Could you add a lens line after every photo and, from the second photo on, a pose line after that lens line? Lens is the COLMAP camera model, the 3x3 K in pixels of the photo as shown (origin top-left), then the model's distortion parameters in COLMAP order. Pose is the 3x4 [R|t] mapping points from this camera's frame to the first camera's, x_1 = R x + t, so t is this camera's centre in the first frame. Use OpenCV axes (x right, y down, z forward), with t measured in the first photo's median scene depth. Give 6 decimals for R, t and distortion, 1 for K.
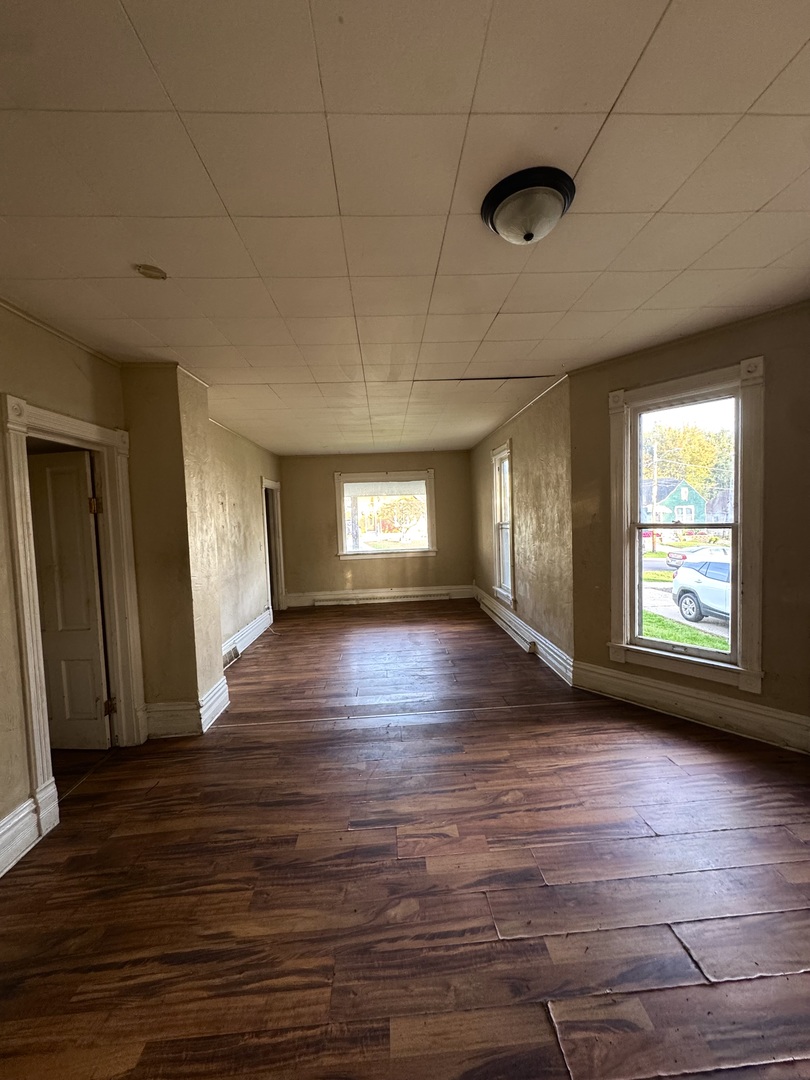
lens RADIAL K [[433.2, 0, 407.3], [0, 433.2, 539.1], [0, 0, 1]] dist [-0.001953, 0.000250]
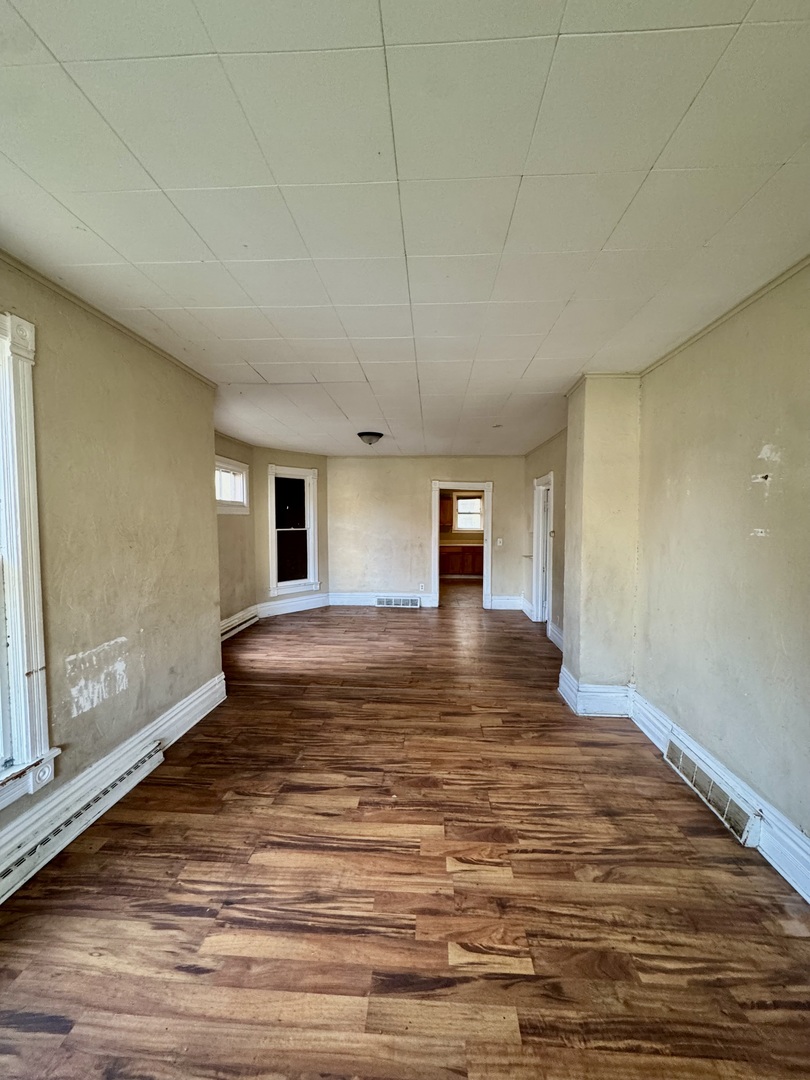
lens RADIAL K [[433.2, 0, 407.3], [0, 433.2, 539.1], [0, 0, 1]] dist [-0.001953, 0.000250]
pose [[-0.992893, 0.034801, 0.113806, -0.159745], [0.045515, 0.994631, 0.092942, -0.097140], [-0.109961, 0.097462, -0.989146, 1.839072]]
